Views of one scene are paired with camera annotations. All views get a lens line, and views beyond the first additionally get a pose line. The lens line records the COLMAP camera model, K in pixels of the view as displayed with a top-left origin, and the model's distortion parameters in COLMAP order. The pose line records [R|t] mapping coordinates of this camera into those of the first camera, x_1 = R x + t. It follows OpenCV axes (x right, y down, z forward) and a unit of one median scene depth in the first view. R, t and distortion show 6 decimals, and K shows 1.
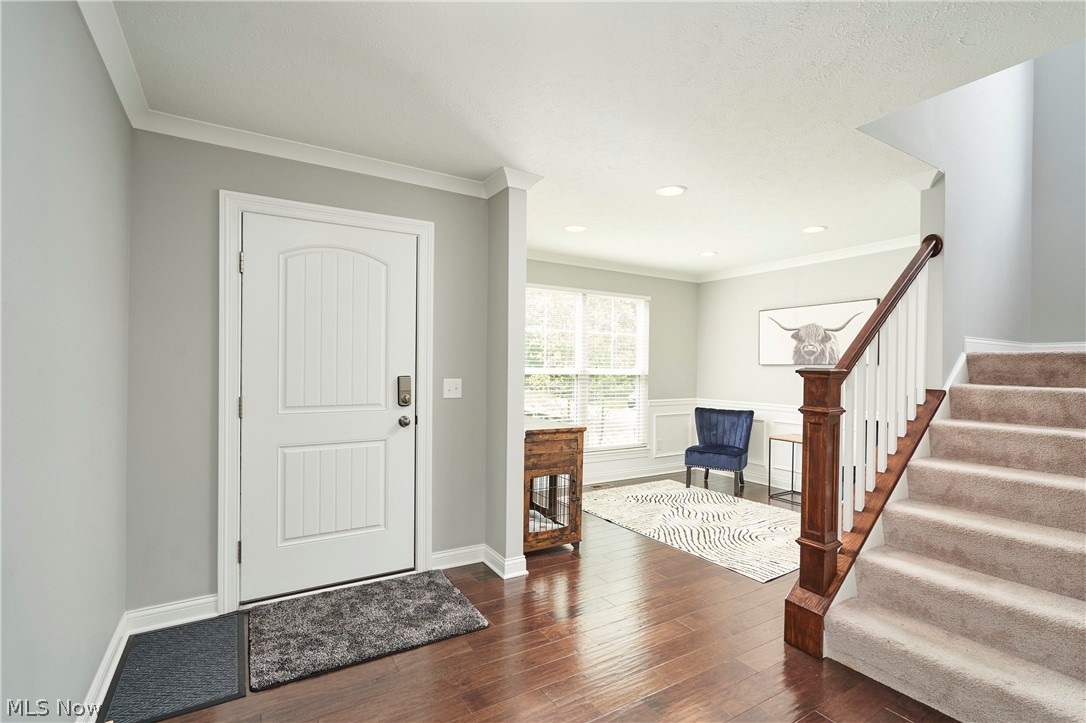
lens RADIAL K [[515.7, 0, 539.4], [0, 515.7, 365.7], [0, 0, 1]] dist [-0.006022, -0.000155]
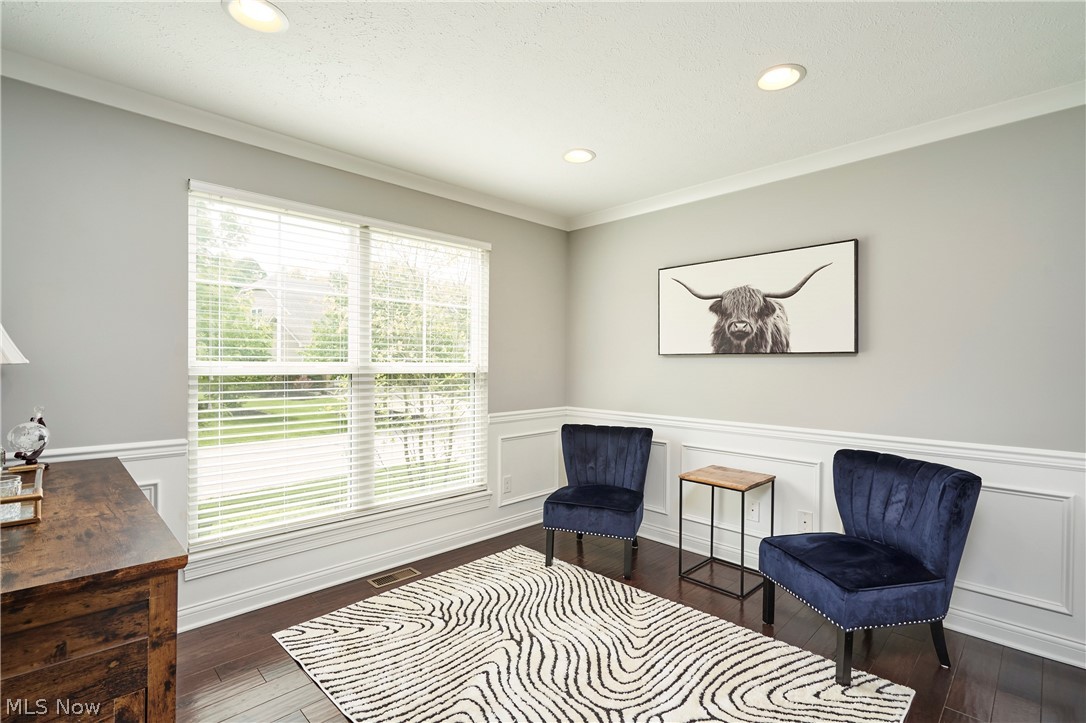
lens RADIAL K [[515.7, 0, 546.3], [0, 515.7, 361.3], [0, 0, 1]] dist [-0.006022, -0.000155]
pose [[0.973371, -0.006884, 0.229134, 0.156858], [0.005800, 0.999969, 0.005406, 0.002251], [-0.229164, -0.003933, 0.973380, 0.444000]]
